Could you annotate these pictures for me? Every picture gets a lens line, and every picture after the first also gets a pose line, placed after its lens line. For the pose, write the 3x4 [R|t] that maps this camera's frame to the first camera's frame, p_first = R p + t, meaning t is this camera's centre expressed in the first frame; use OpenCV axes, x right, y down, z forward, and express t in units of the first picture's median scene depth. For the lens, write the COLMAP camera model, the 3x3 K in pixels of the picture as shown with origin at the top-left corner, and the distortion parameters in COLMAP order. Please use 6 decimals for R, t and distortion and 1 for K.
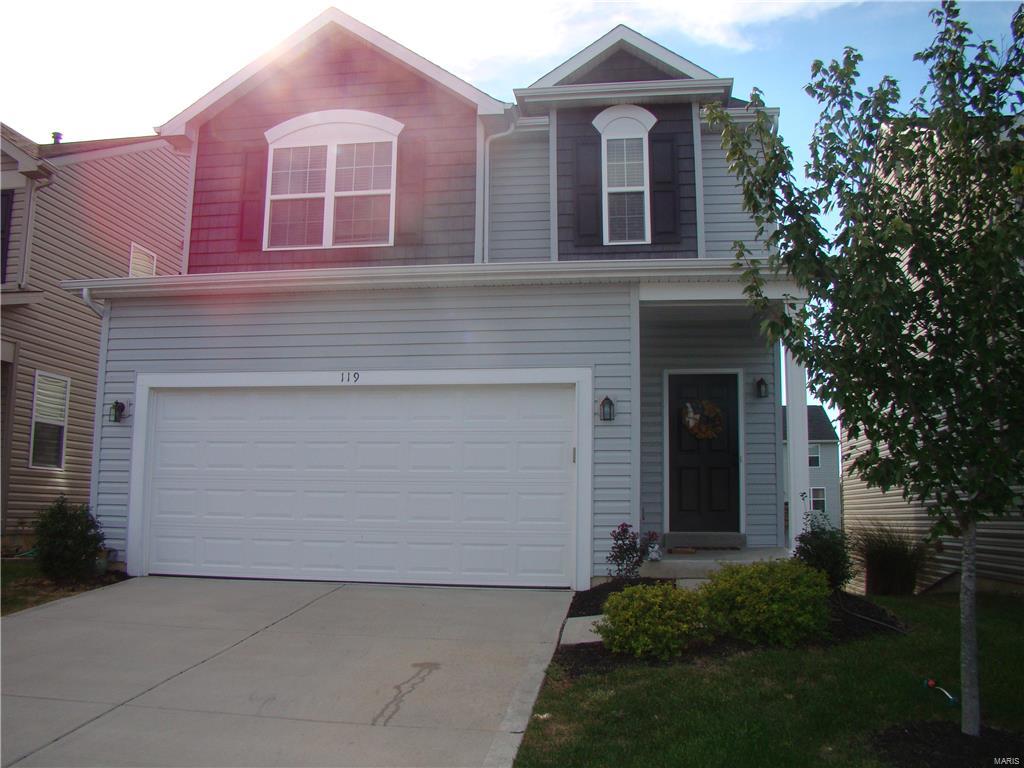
lens RADIAL K [[948.2, 0, 512.0], [0, 948.2, 384.0], [0, 0, 1]] dist [-0.184131, 0.147714]
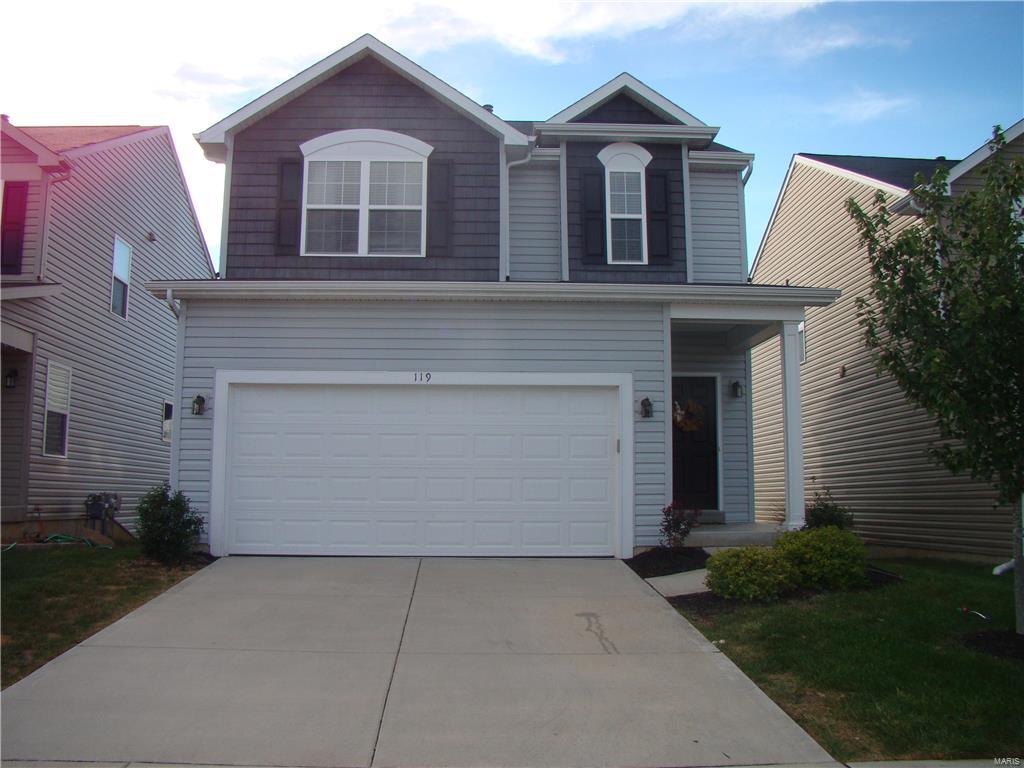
lens RADIAL K [[948.2, 0, 512.0], [0, 948.2, 384.0], [0, 0, 1]] dist [-0.184131, 0.147714]
pose [[0.981714, 0.014700, 0.189793, -0.235743], [-0.017815, 0.999733, 0.014715, -0.014716], [-0.189526, -0.017827, 0.981714, -0.119029]]
